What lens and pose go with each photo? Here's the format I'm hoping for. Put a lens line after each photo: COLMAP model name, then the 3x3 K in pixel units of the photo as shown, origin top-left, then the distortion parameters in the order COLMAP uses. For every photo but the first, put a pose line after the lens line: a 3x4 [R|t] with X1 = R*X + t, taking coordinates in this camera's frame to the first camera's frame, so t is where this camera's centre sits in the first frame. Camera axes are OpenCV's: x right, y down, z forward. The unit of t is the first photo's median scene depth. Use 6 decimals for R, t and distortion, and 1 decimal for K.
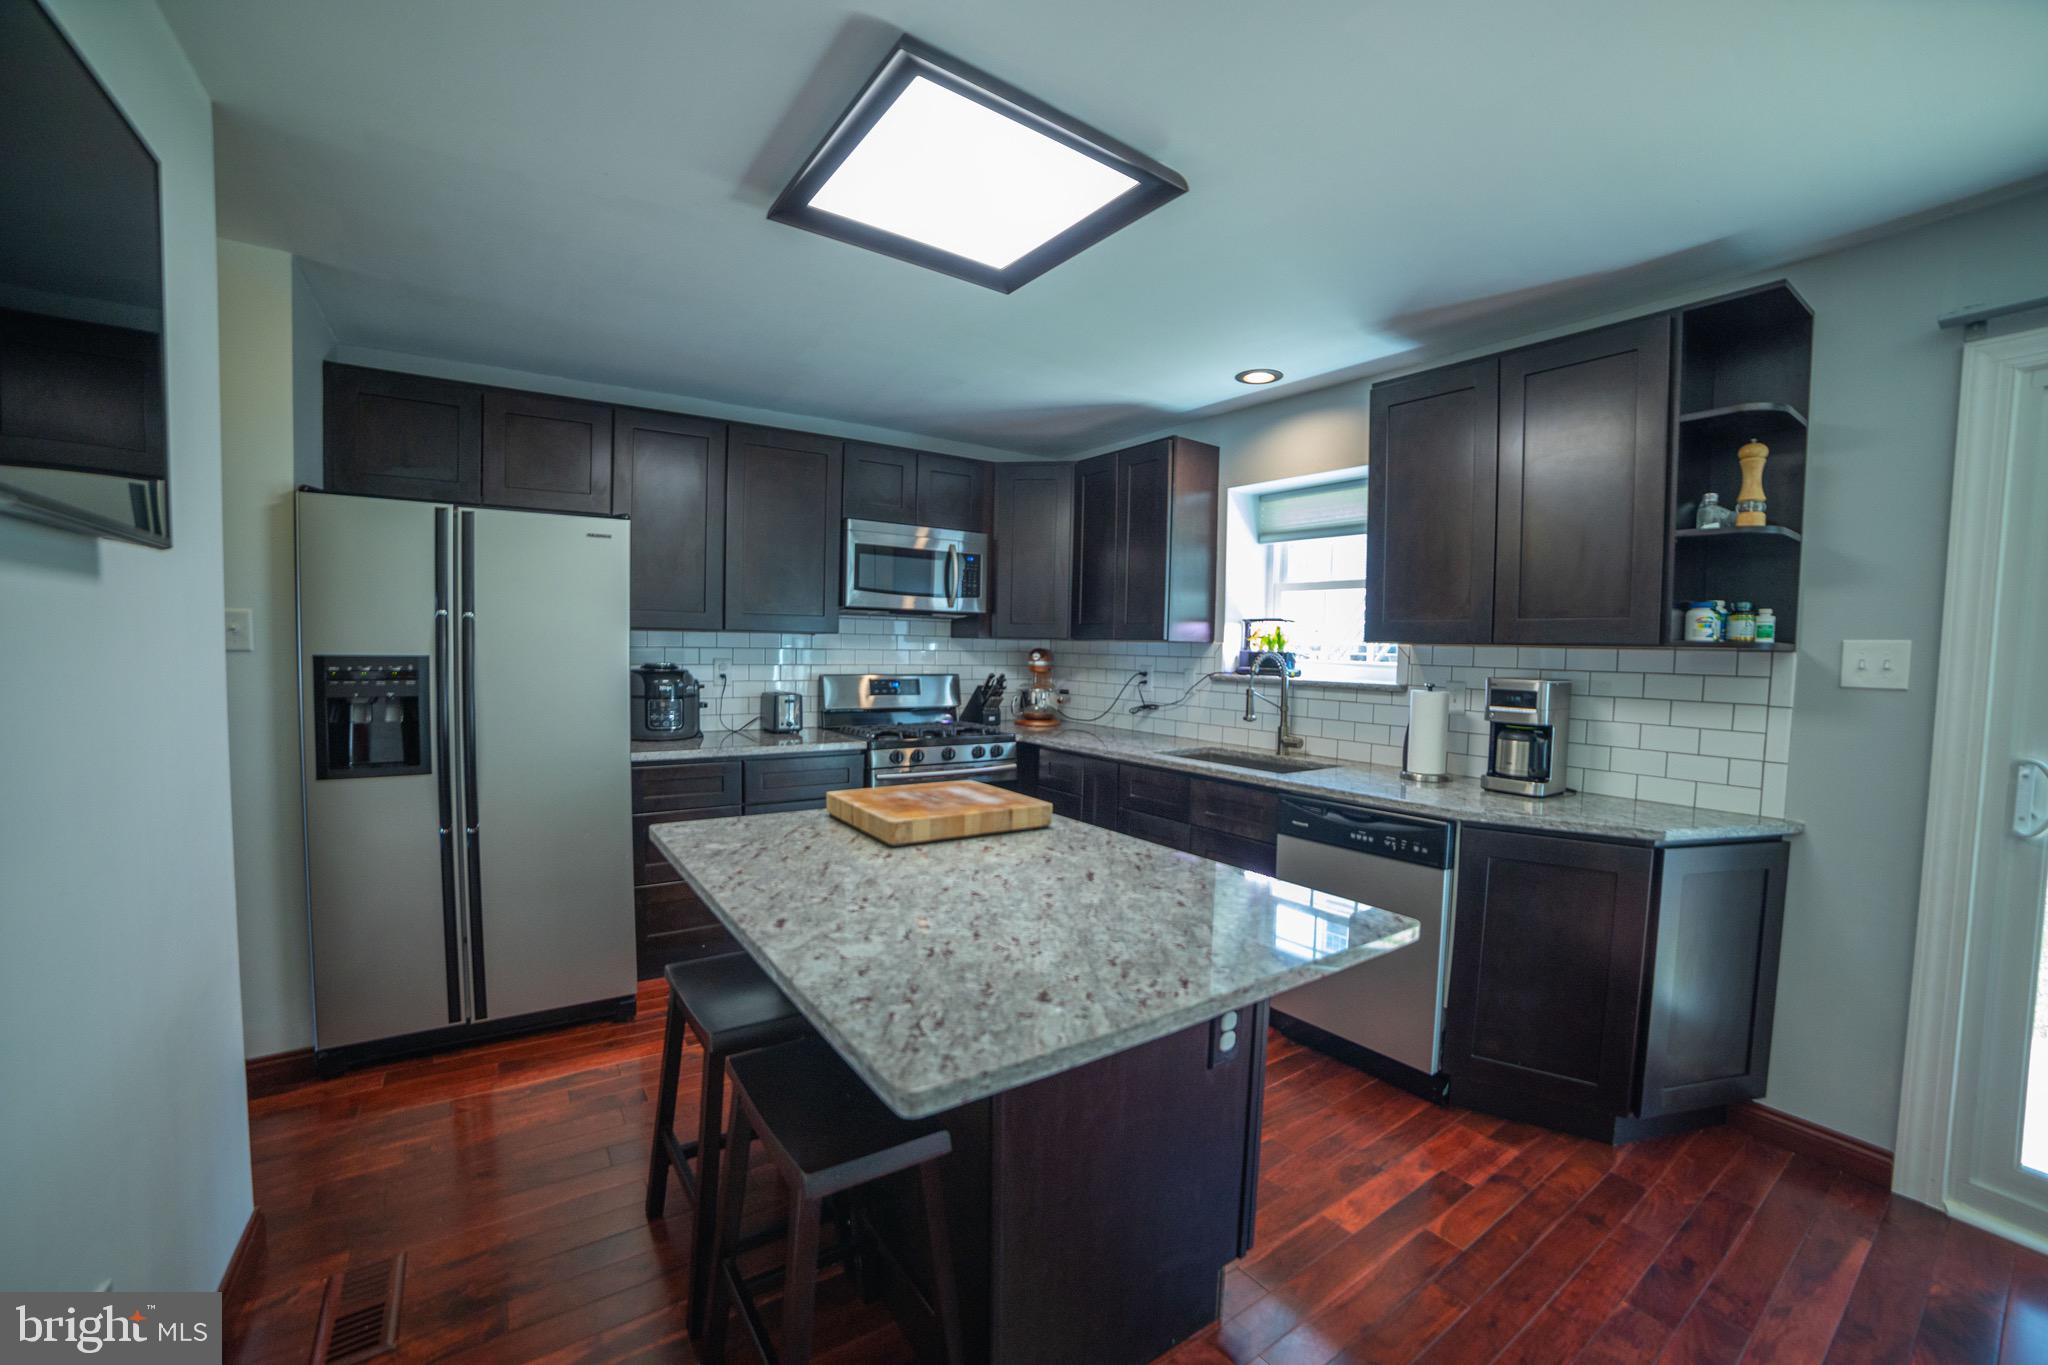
lens RADIAL K [[840.5, 0, 1028.7], [0, 840.5, 693.8], [0, 0, 1]] dist [-0.099722, 0.033604]
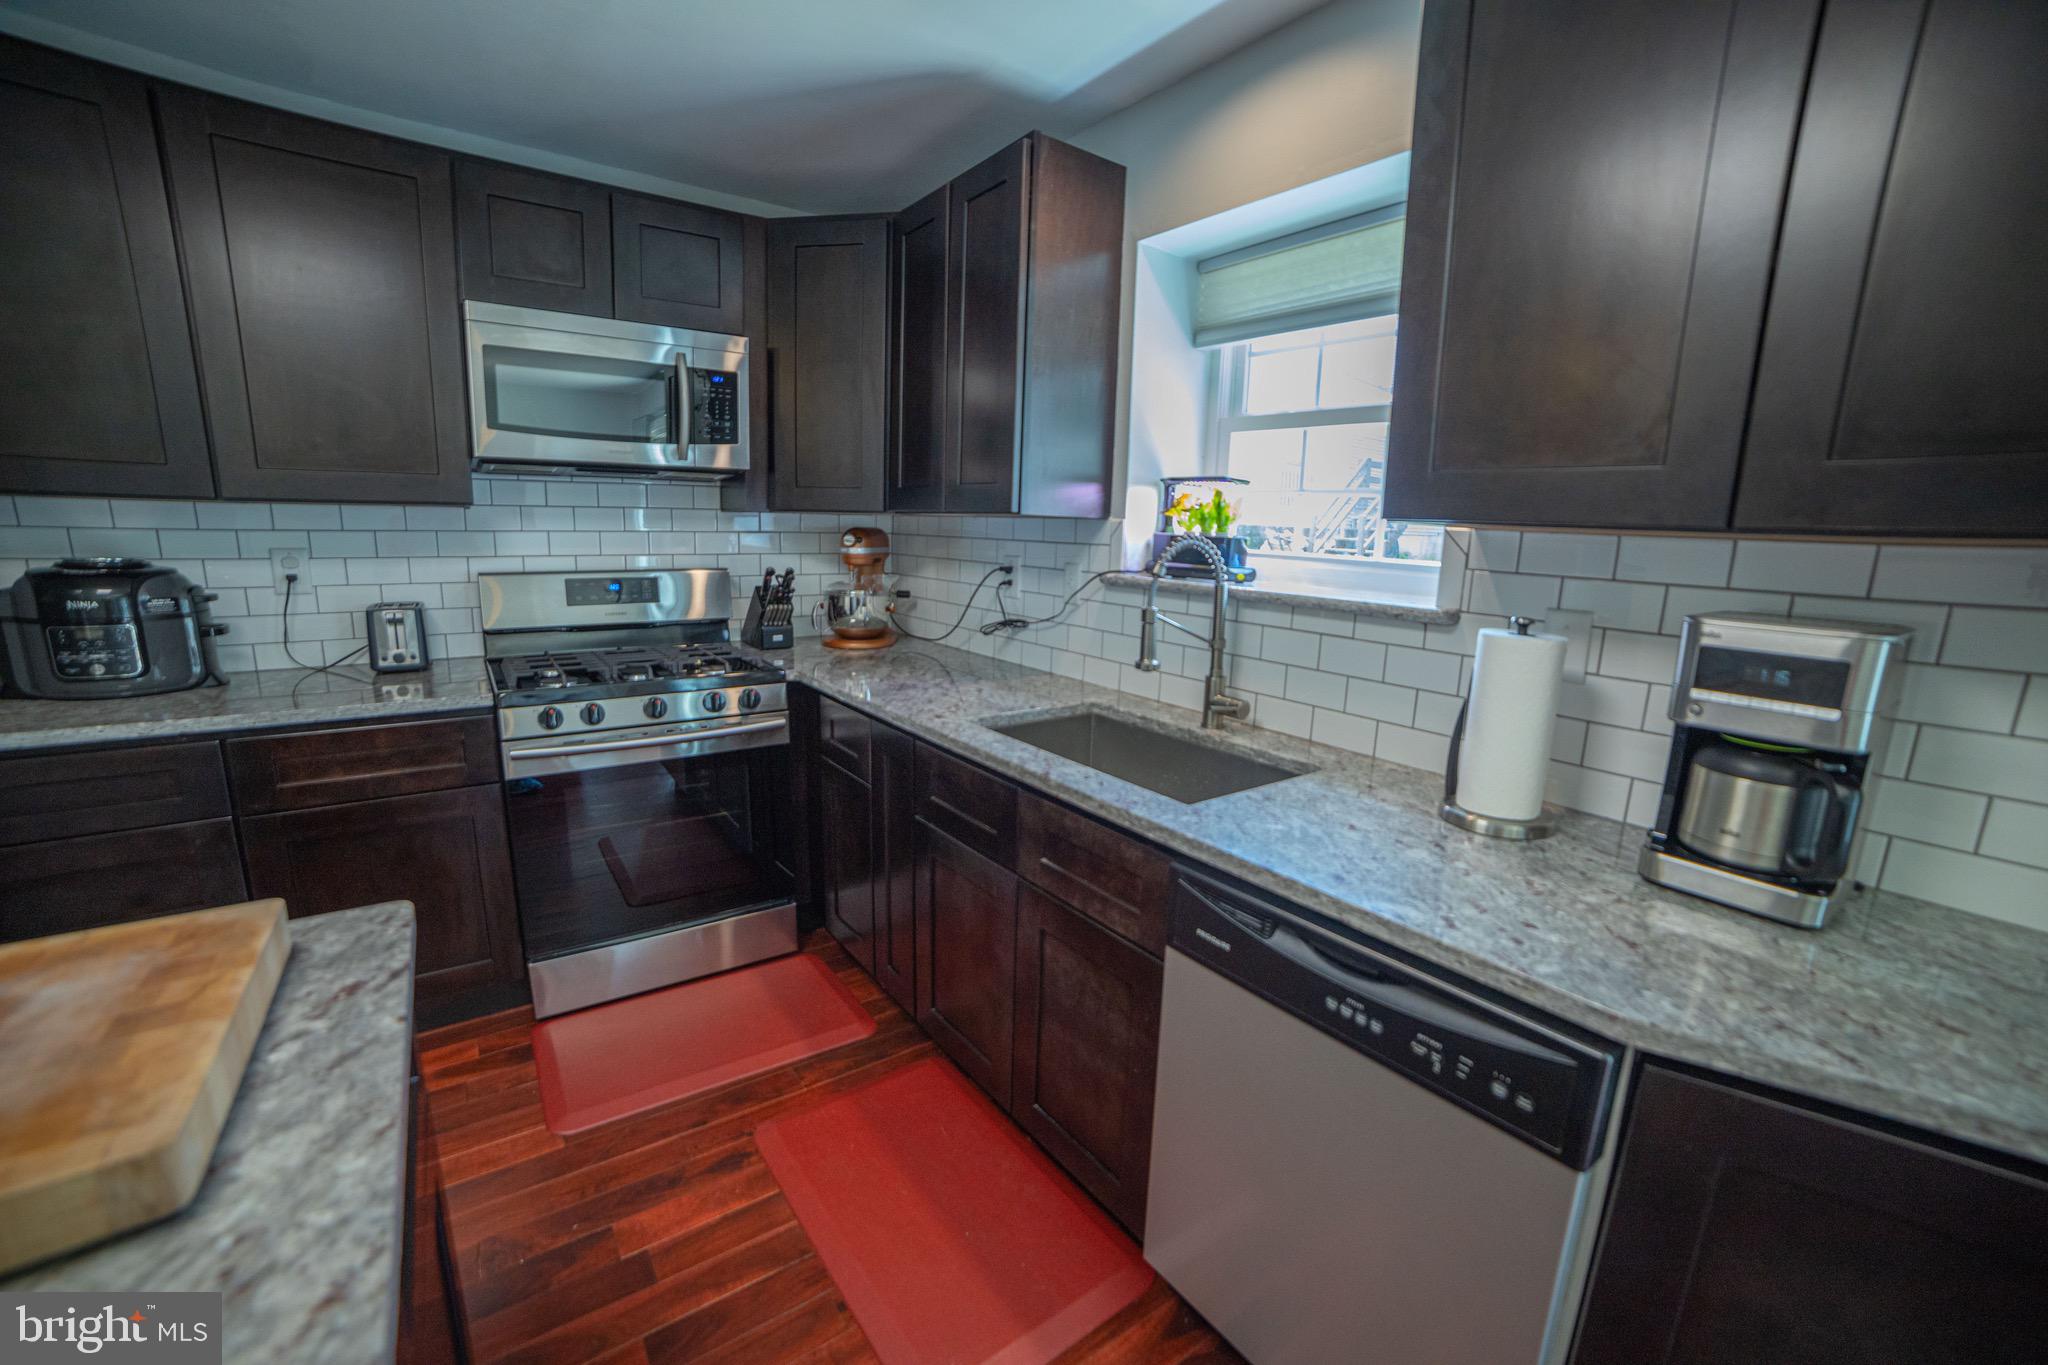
lens RADIAL K [[840.5, 0, 1028.7], [0, 840.5, 693.8], [0, 0, 1]] dist [-0.099722, 0.033604]
pose [[0.999748, 0.003868, 0.022092, 0.158418], [-0.006986, 0.989714, 0.142893, -0.024377], [-0.021312, -0.143011, 0.989492, 0.424304]]
